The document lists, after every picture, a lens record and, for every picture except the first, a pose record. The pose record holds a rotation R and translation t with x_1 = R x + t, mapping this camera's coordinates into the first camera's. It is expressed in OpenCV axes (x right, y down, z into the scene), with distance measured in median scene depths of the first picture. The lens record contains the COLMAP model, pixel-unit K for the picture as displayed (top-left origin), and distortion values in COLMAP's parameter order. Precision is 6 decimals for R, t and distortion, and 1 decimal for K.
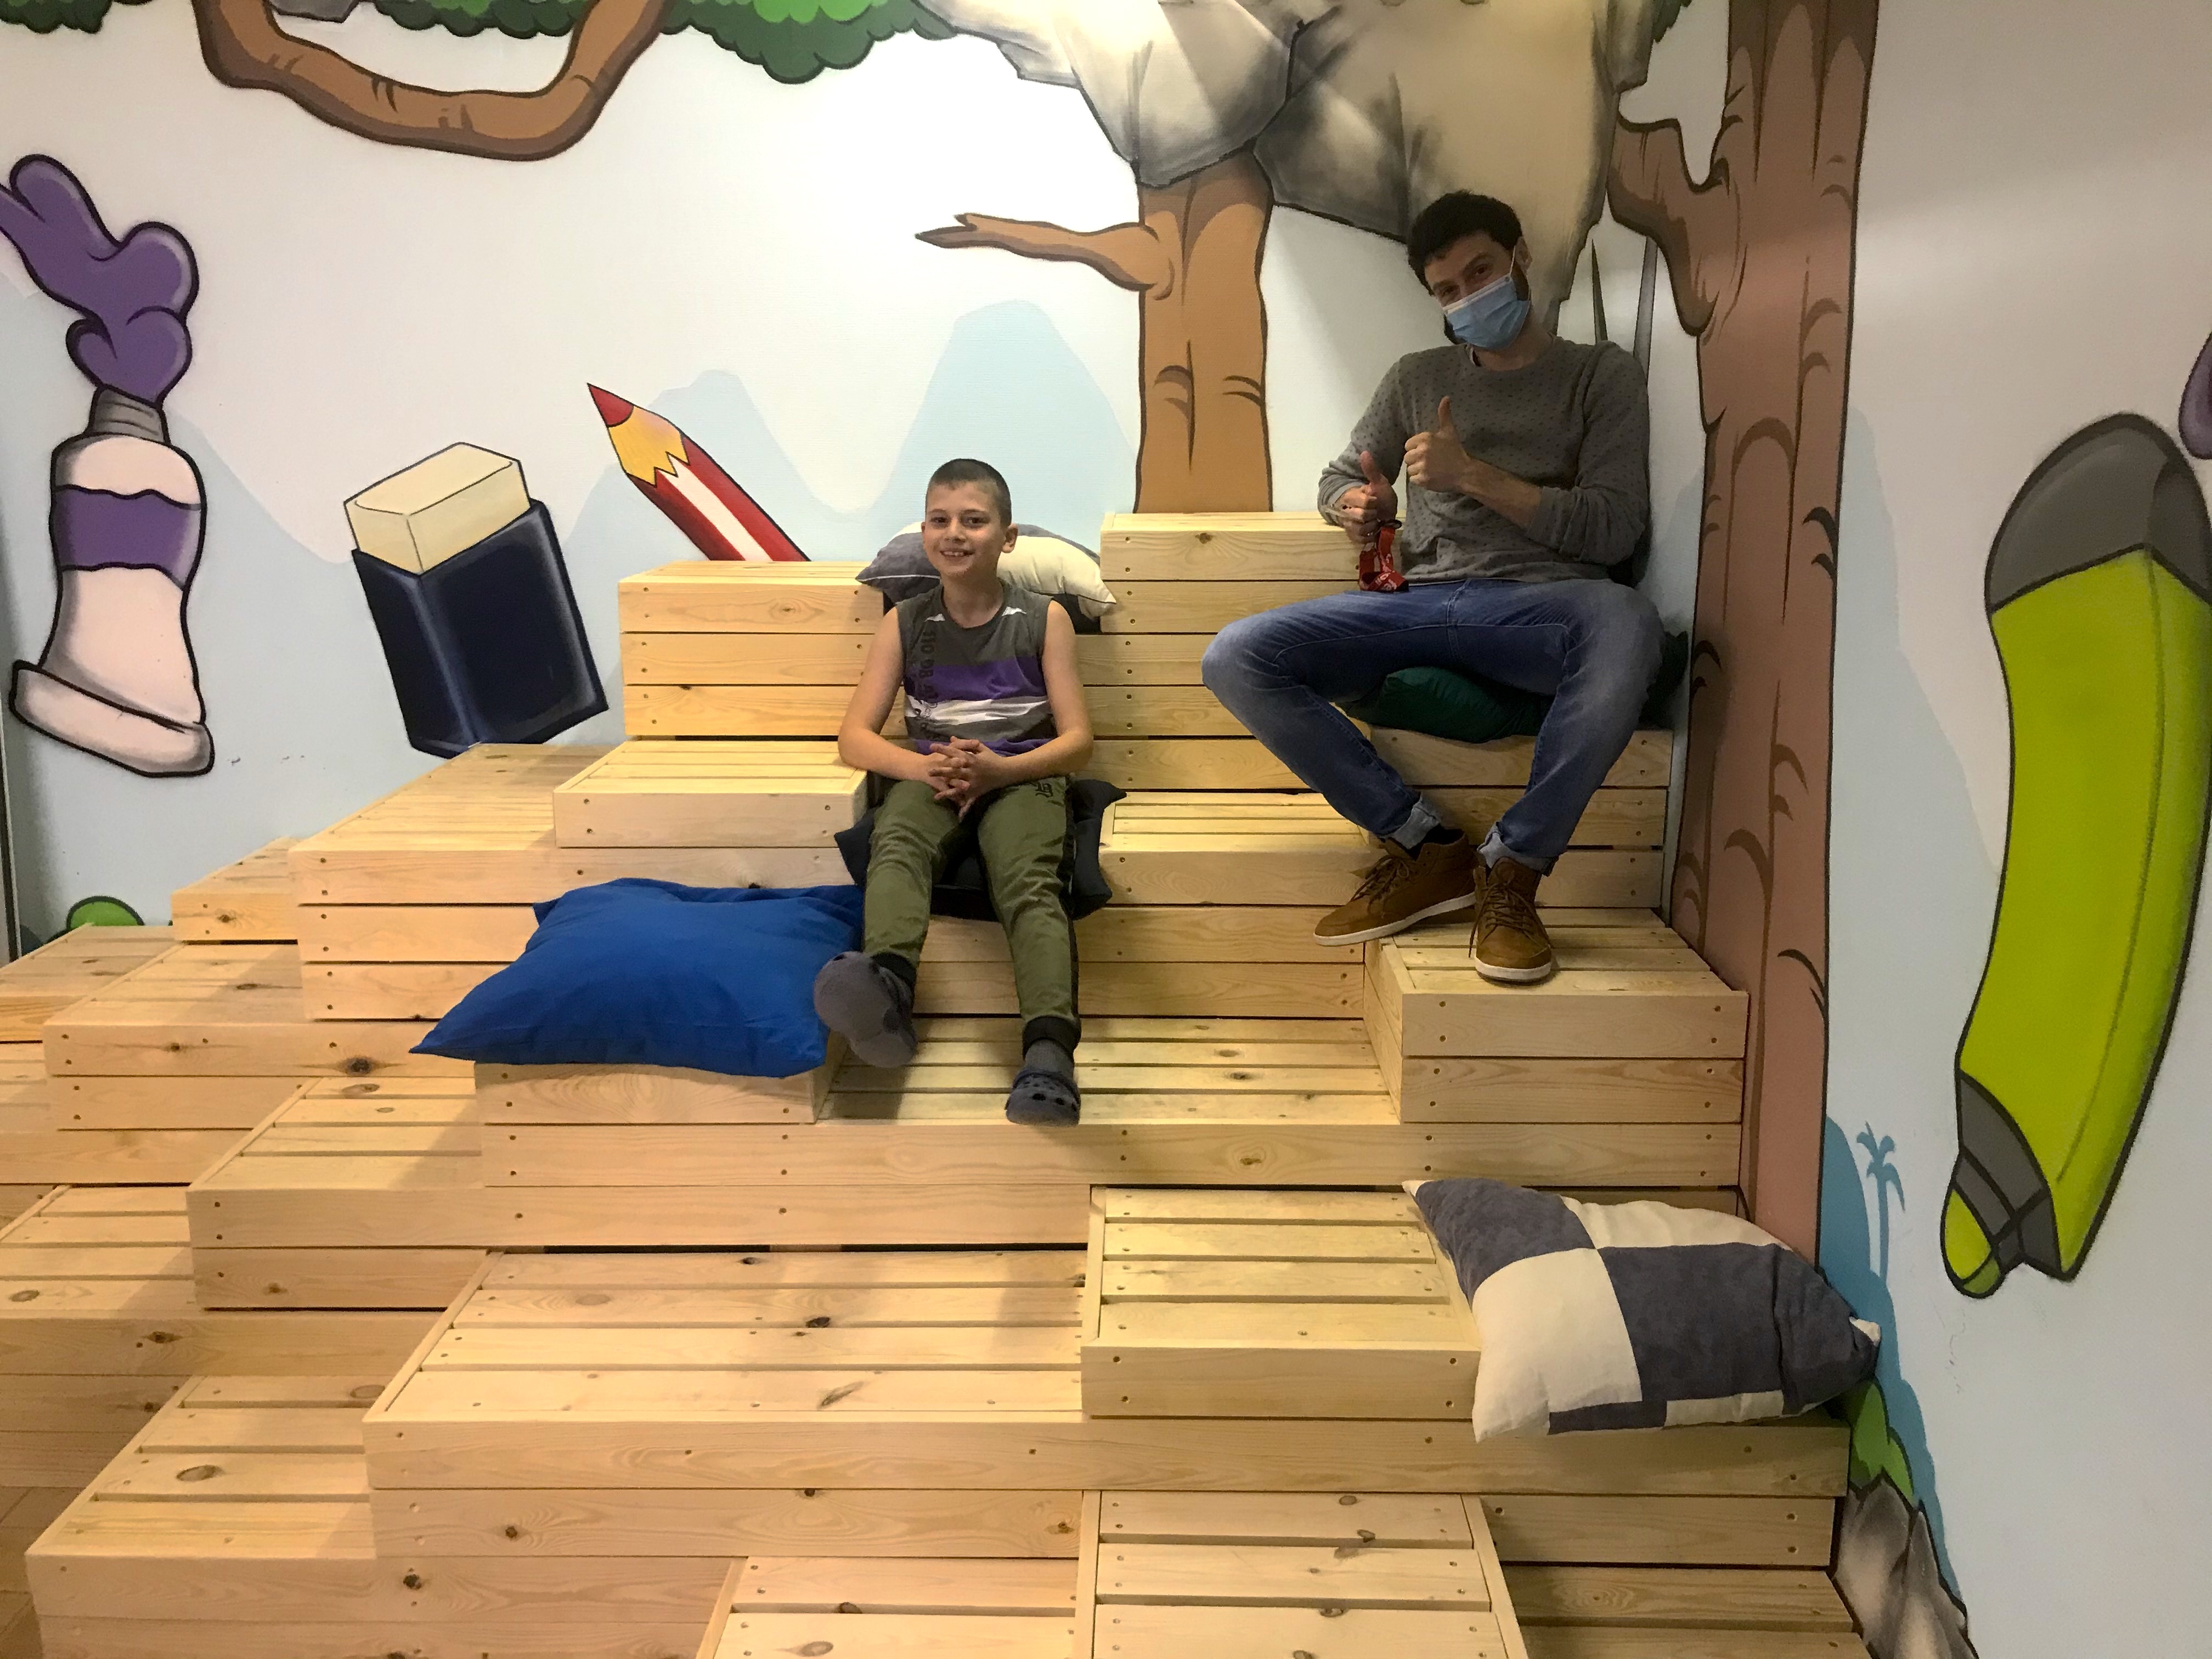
lens RADIAL K [[1830.9, 0, 1097.8], [0, 1830.9, 806.6], [0, 0, 1]] dist [0.025831, 0.000783]
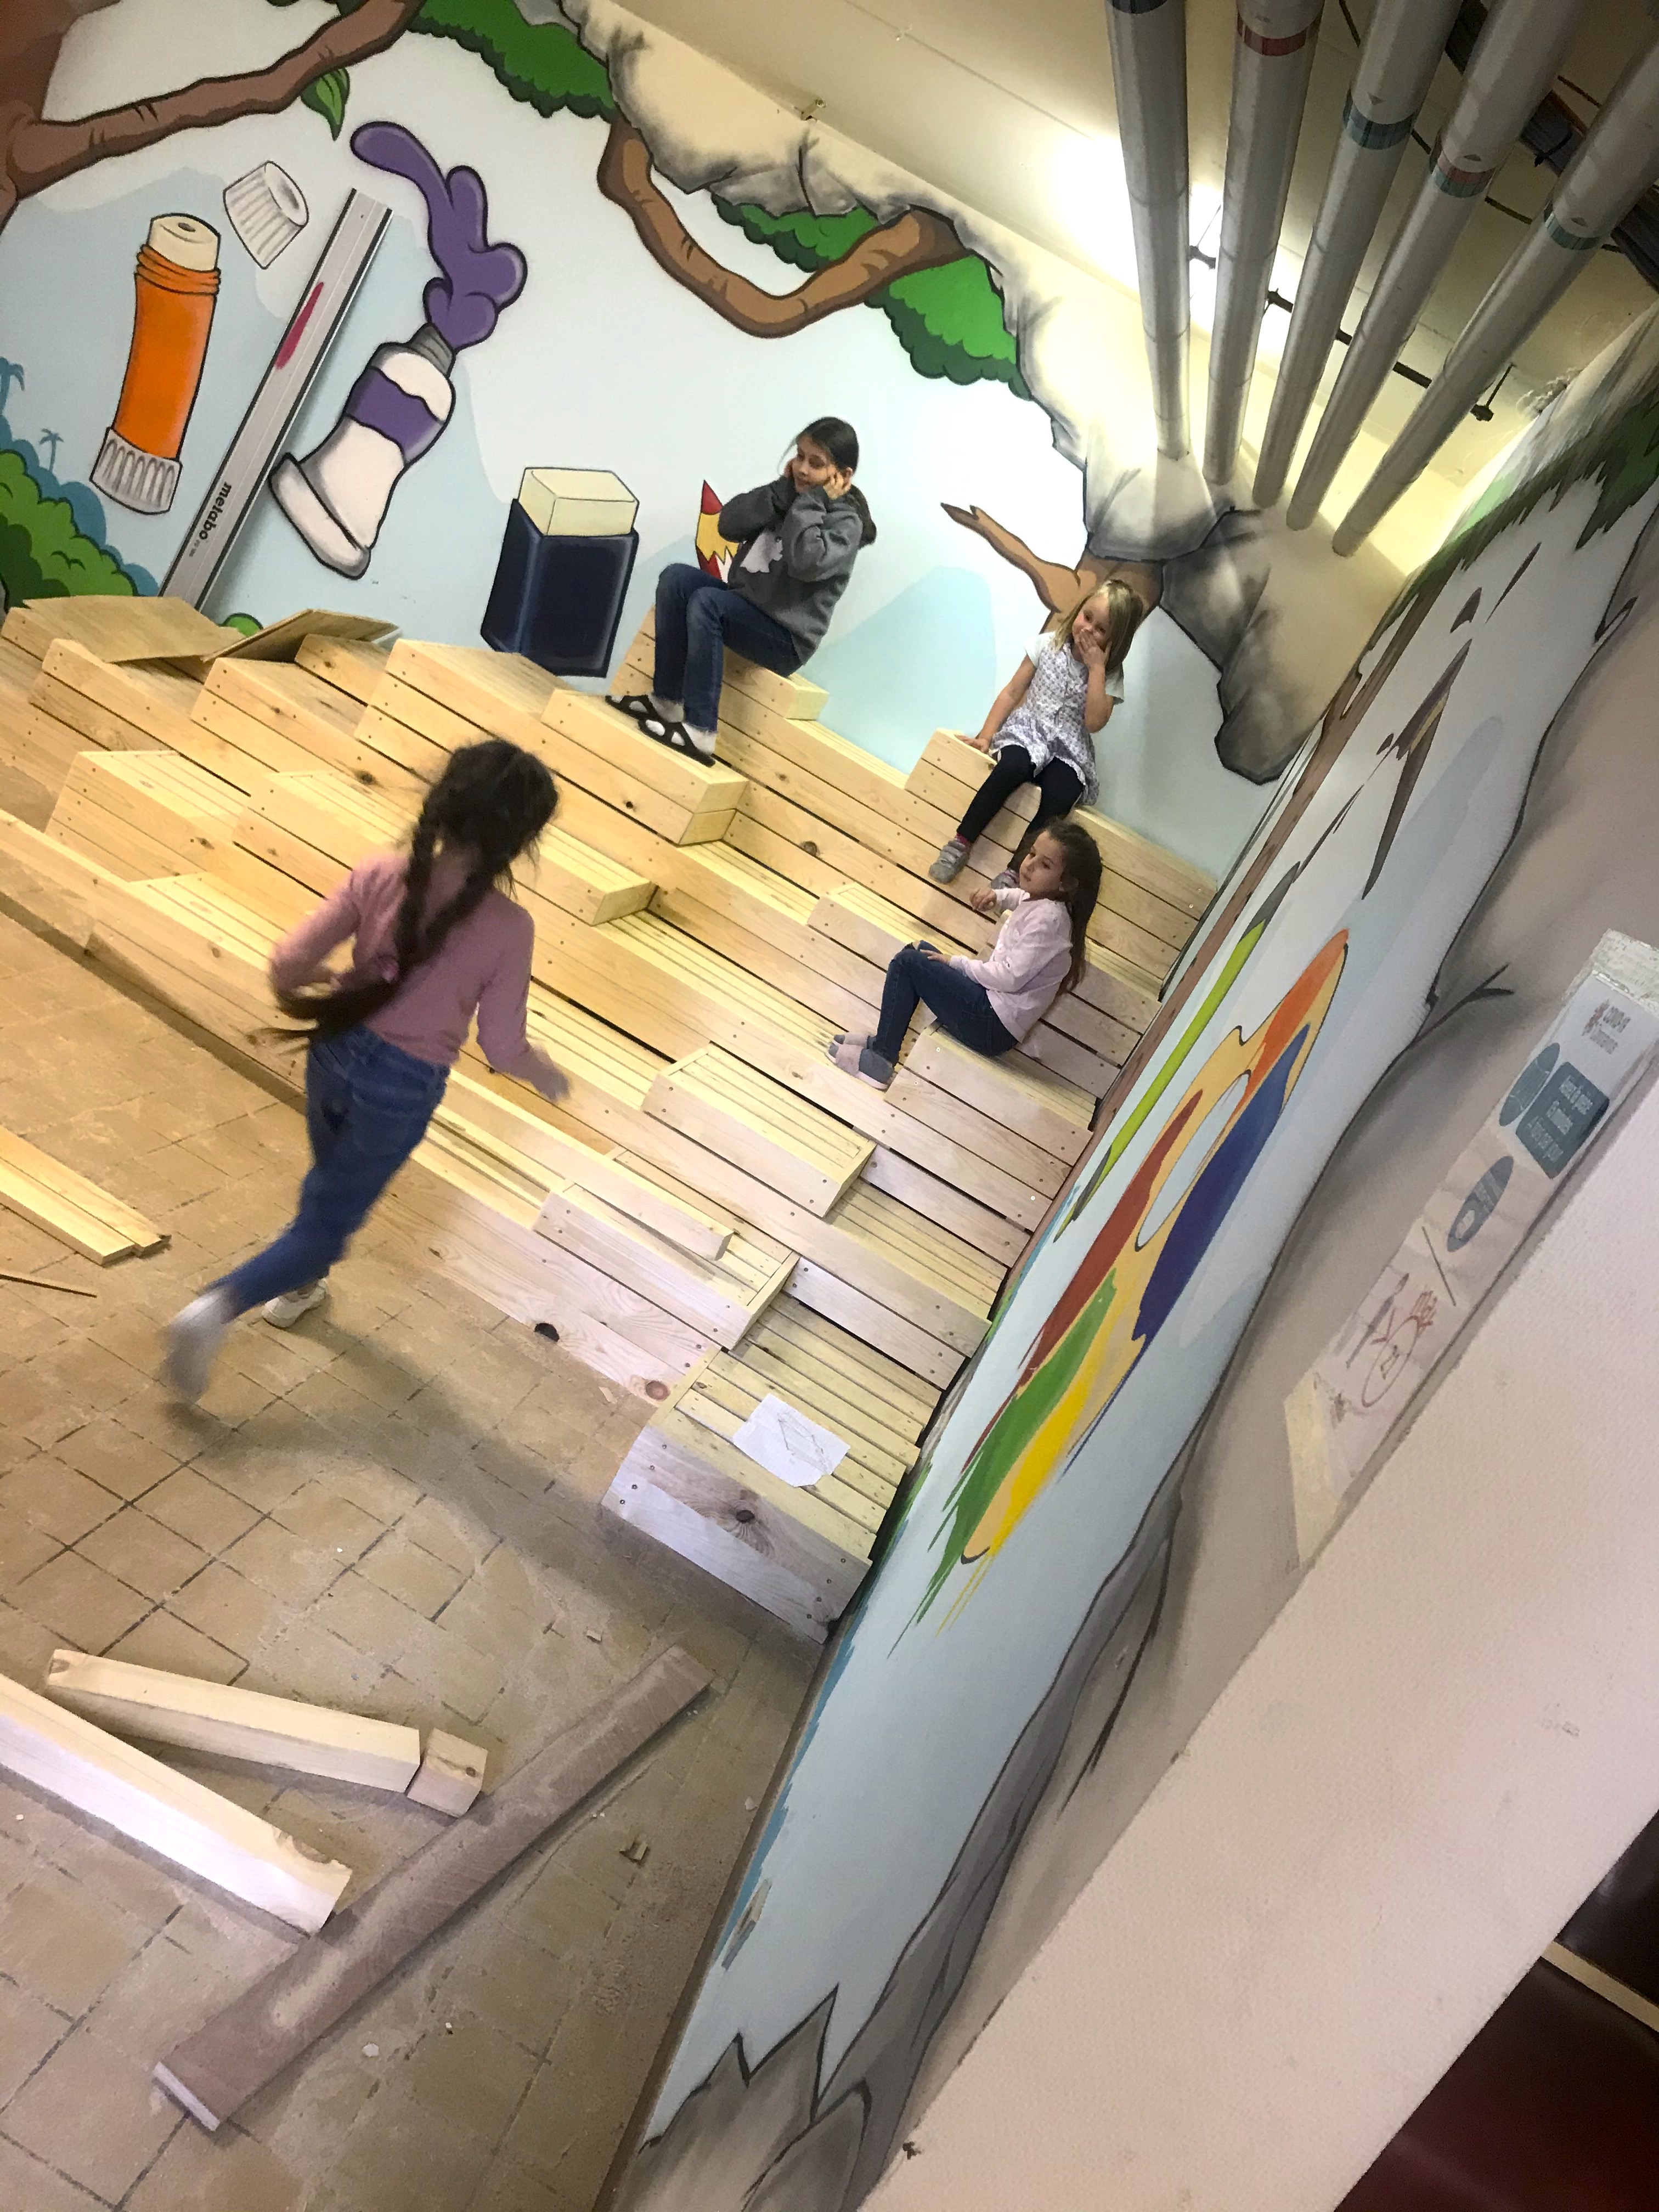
lens RADIAL K [[1830.9, 0, 843.3], [0, 1830.9, 1088.2], [0, 0, 1]] dist [0.025831, 0.000783]
pose [[0.856398, 0.513680, -0.052109, 0.156400], [-0.512544, 0.857978, 0.034238, 0.088091], [0.062295, -0.002613, 0.998054, -0.502030]]
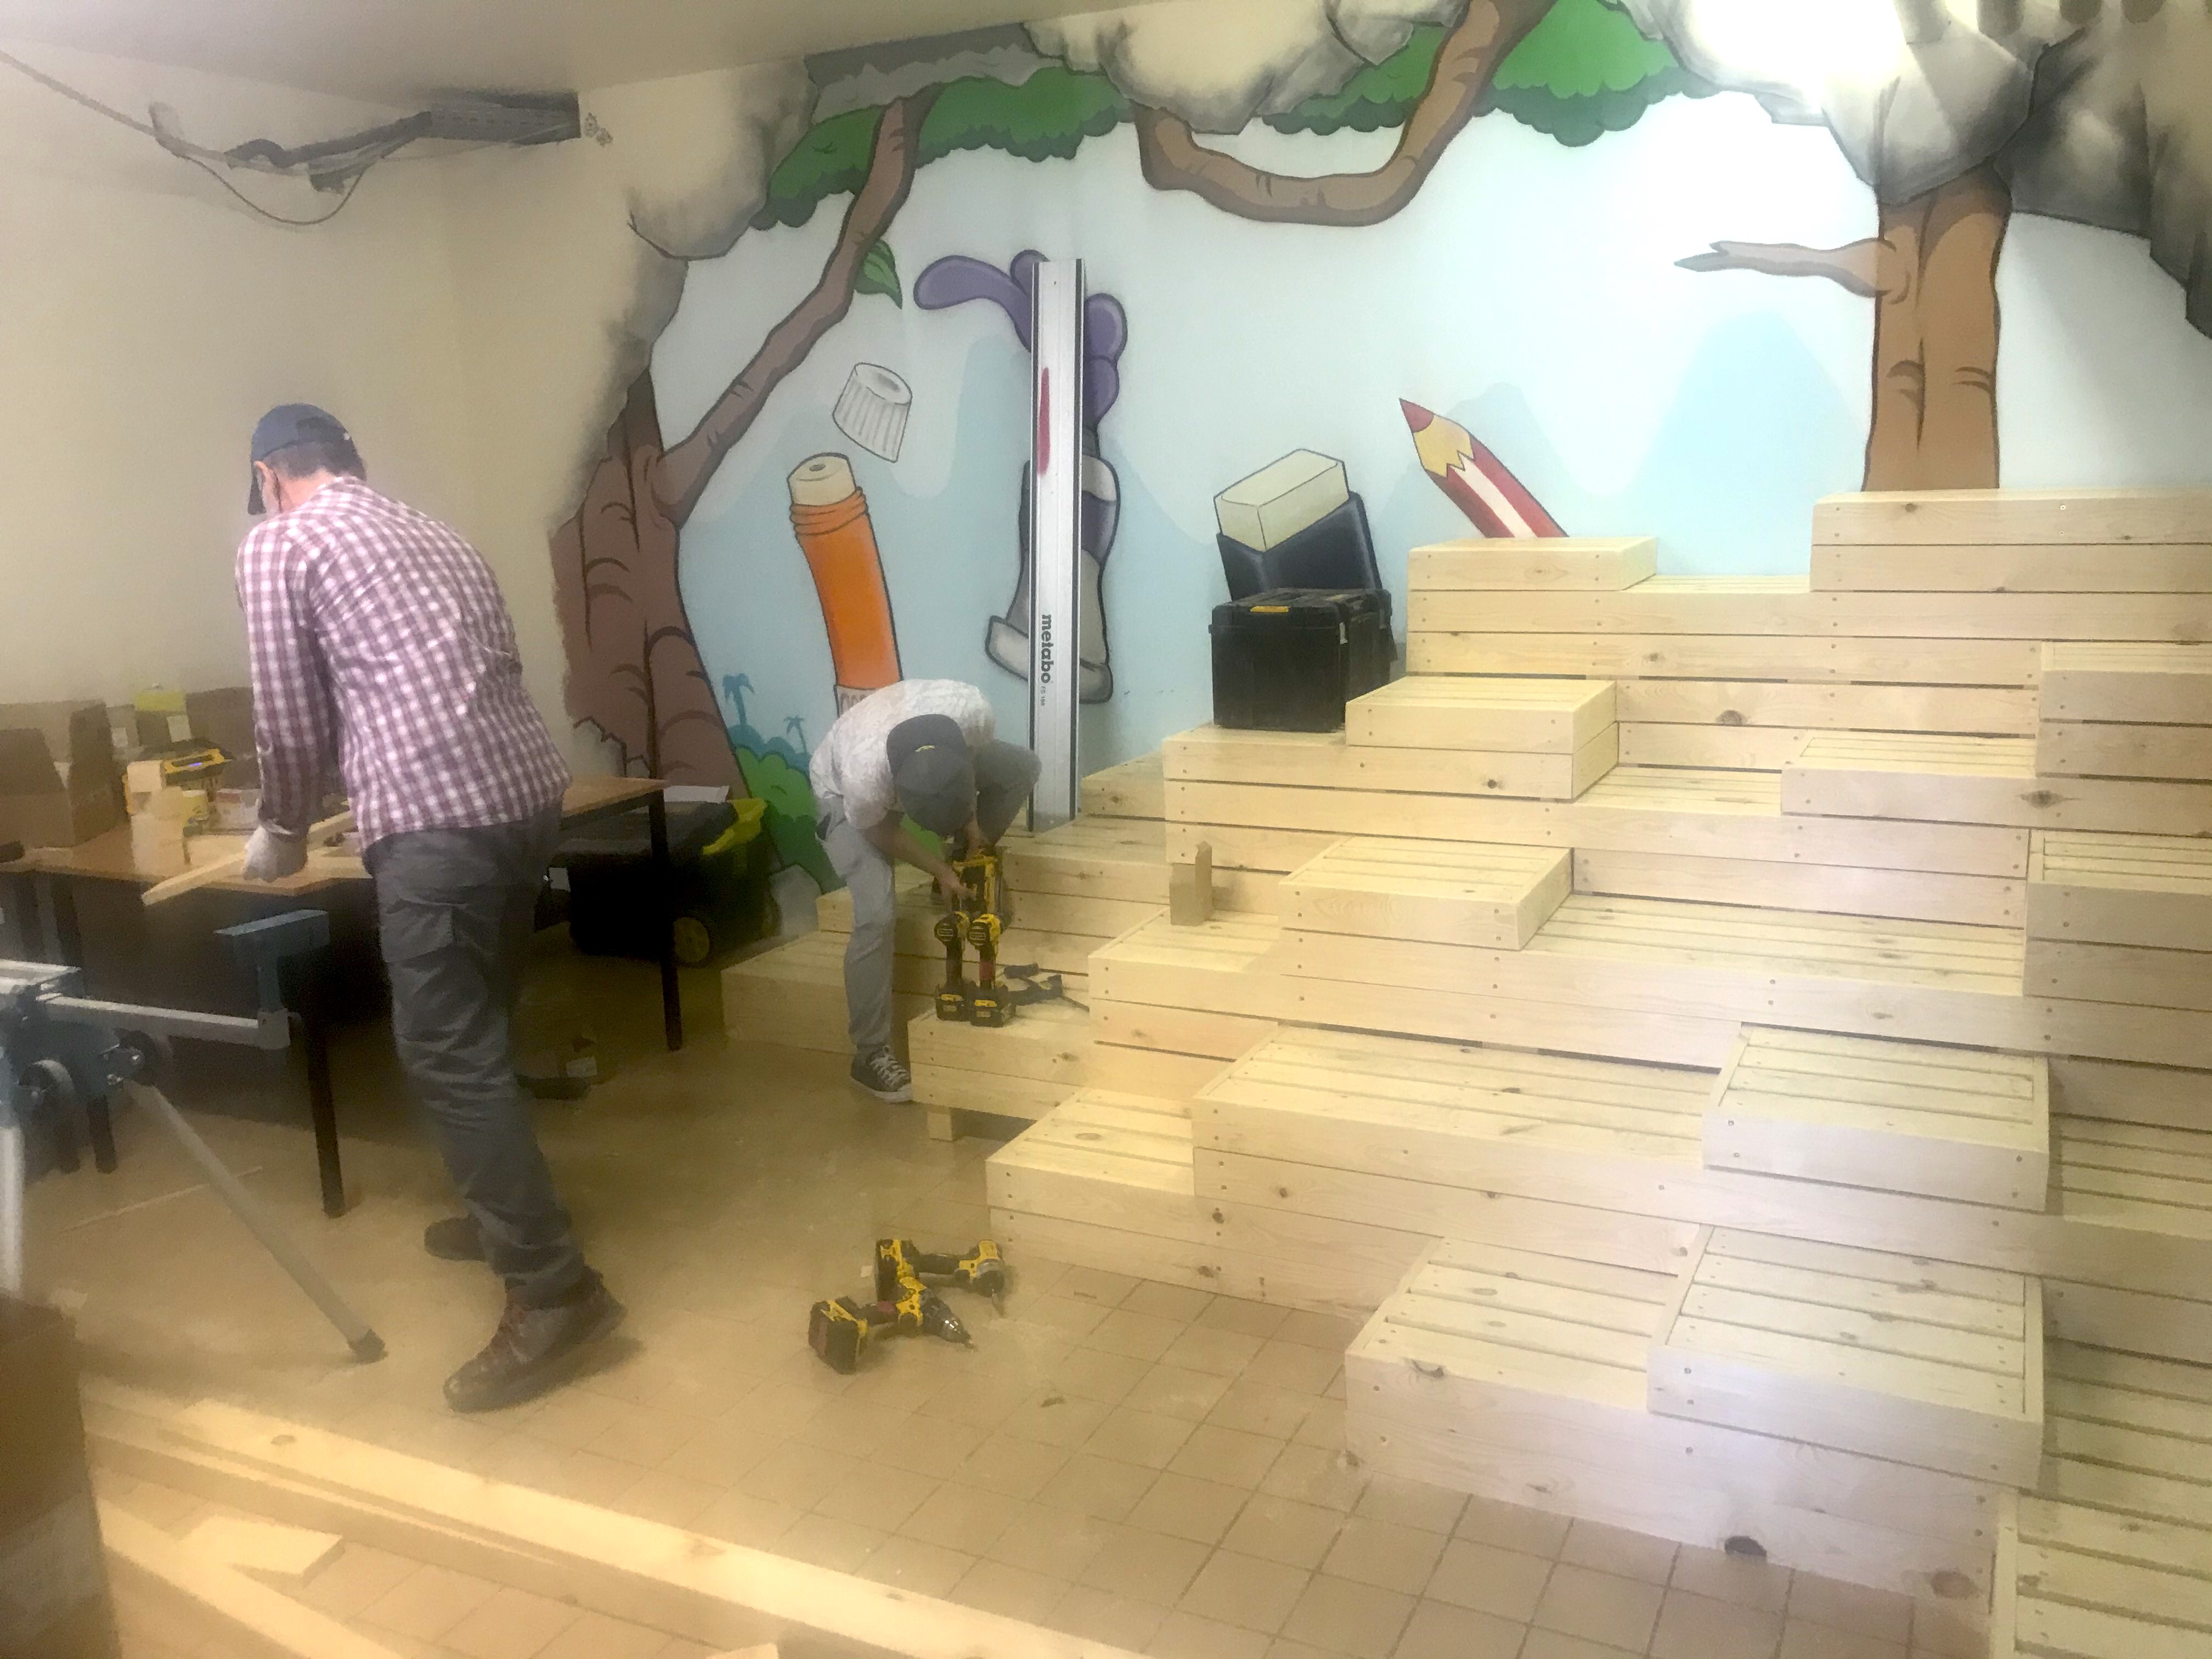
lens RADIAL K [[1830.9, 0, 1125.1], [0, 1830.9, 814.9], [0, 0, 1]] dist [0.025831, 0.000783]
pose [[0.909843, 0.057655, -0.410928, 0.088556], [-0.061769, 0.998085, 0.003273, 0.065300], [0.410330, 0.022404, 0.911662, -0.228123]]
